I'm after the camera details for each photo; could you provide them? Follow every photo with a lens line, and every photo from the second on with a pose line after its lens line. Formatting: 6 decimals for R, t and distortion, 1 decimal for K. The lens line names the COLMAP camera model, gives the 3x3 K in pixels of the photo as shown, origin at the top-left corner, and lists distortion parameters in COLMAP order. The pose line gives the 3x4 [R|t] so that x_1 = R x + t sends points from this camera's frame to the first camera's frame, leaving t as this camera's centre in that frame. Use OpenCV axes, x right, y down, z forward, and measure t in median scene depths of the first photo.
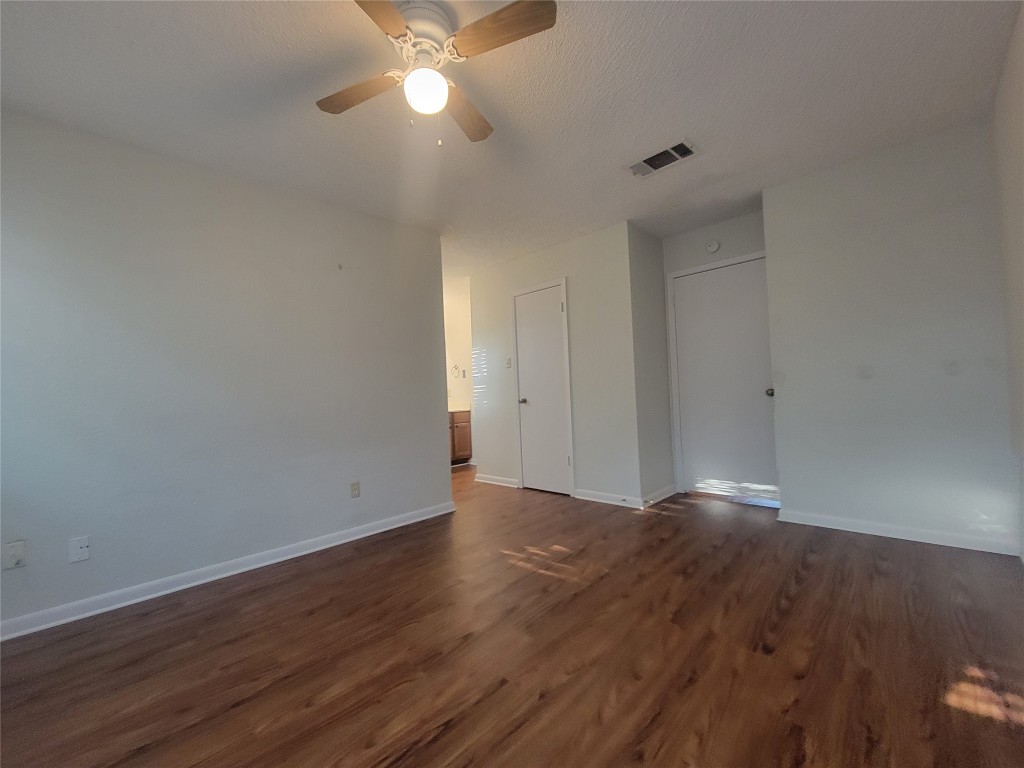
lens RADIAL K [[414.9, 0, 509.7], [0, 414.9, 389.1], [0, 0, 1]] dist [-0.012316, 0.000164]
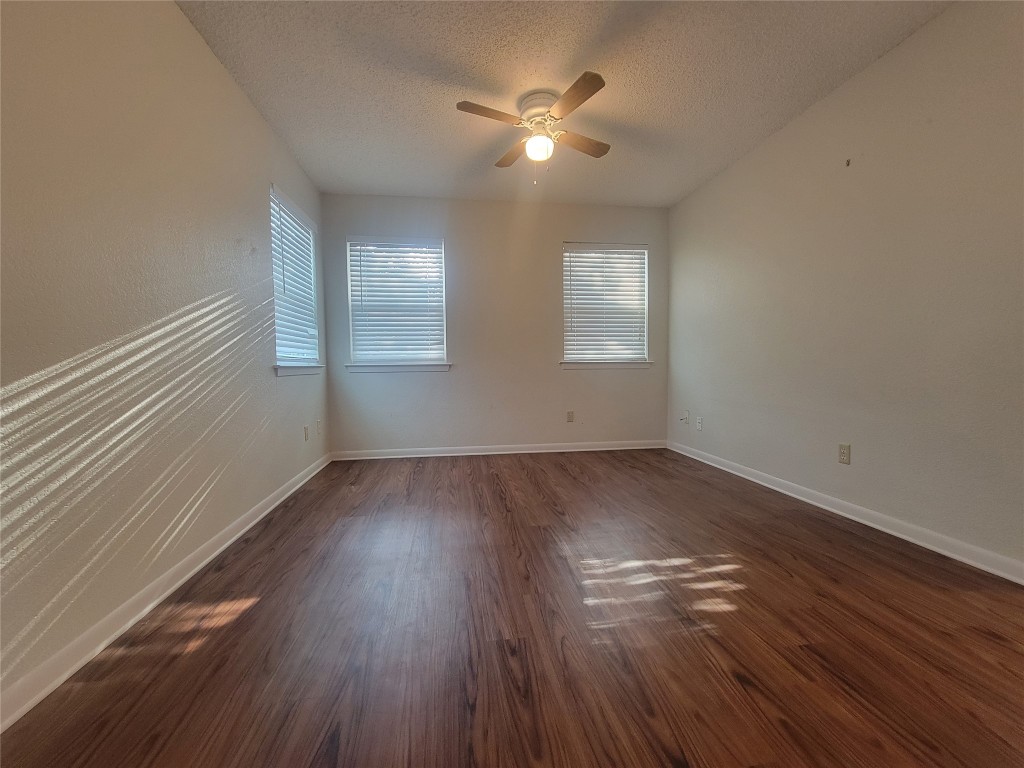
lens RADIAL K [[414.9, 0, 511.1], [0, 414.9, 384.0], [0, 0, 1]] dist [-0.012316, 0.000164]
pose [[-0.609431, 0.089506, -0.787771, 1.093947], [0.054550, 0.995986, 0.070963, 0.033661], [0.790960, 0.000274, -0.611867, 1.721902]]
